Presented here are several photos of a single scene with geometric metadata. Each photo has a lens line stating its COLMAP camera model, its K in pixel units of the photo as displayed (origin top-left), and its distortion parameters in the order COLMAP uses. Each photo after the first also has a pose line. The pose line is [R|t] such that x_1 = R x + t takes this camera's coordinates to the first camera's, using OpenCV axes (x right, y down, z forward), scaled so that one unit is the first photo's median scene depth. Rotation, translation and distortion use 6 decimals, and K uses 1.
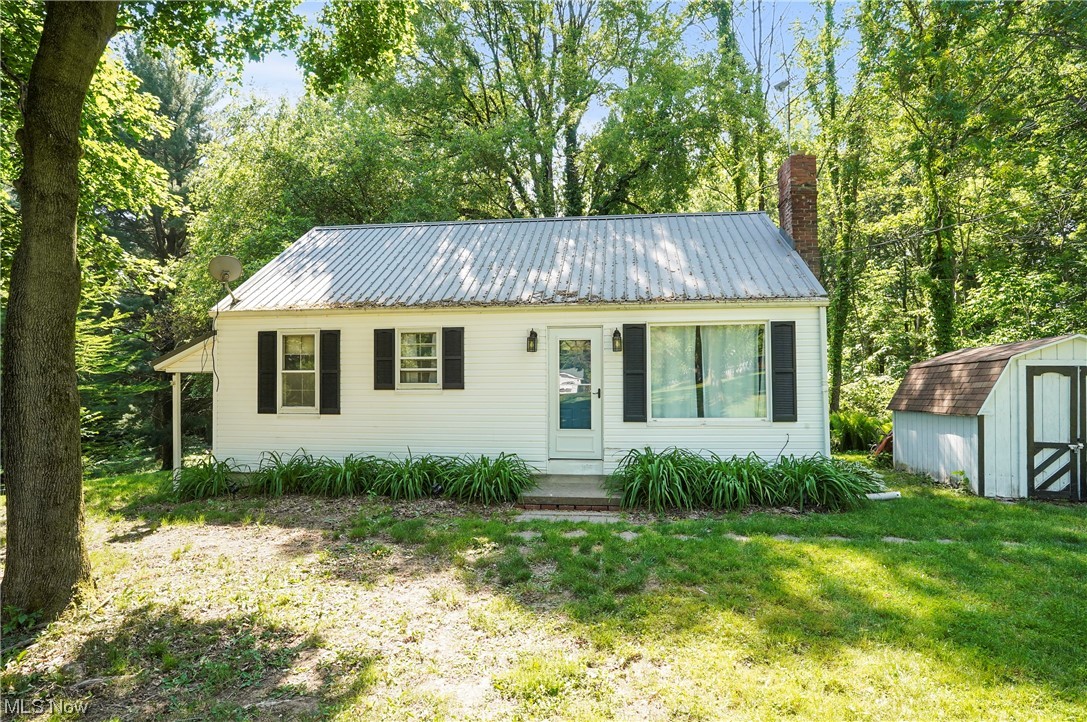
lens RADIAL K [[571.6, 0, 541.9], [0, 571.6, 368.7], [0, 0, 1]] dist [-0.065704, 0.041214]
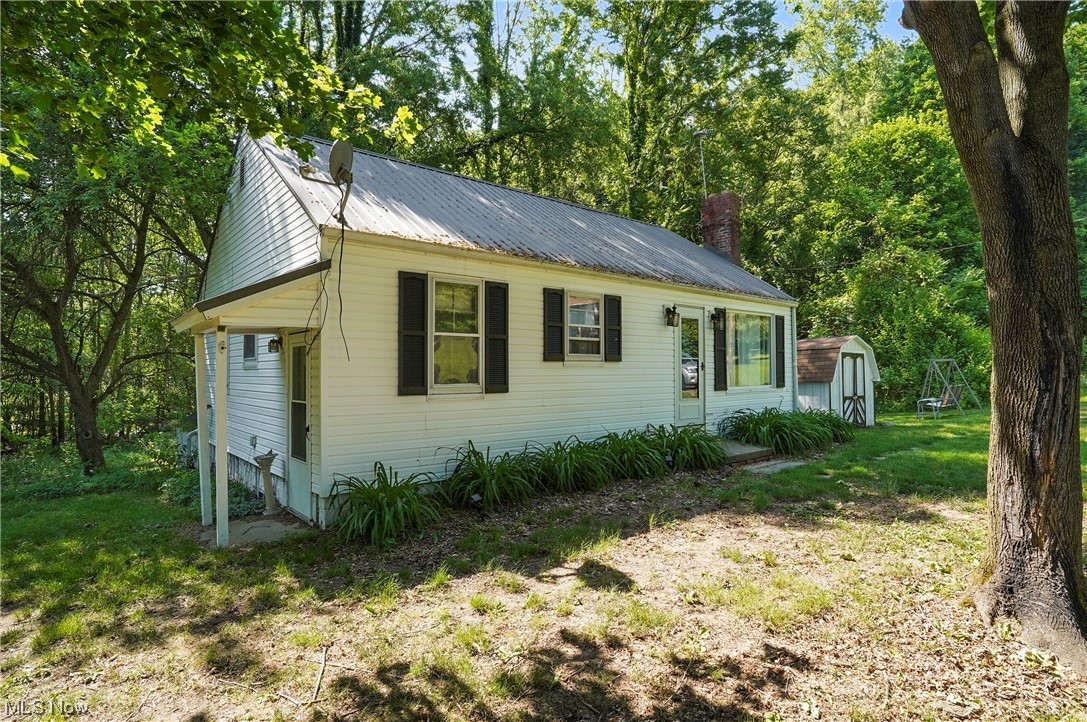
lens RADIAL K [[571.6, 0, 541.9], [0, 571.6, 368.7], [0, 0, 1]] dist [-0.065704, 0.041214]
pose [[0.676177, 0.001227, 0.736738, -0.911772], [-0.038778, 0.998672, 0.033927, 0.019604], [-0.735718, -0.051510, 0.675327, 0.445559]]
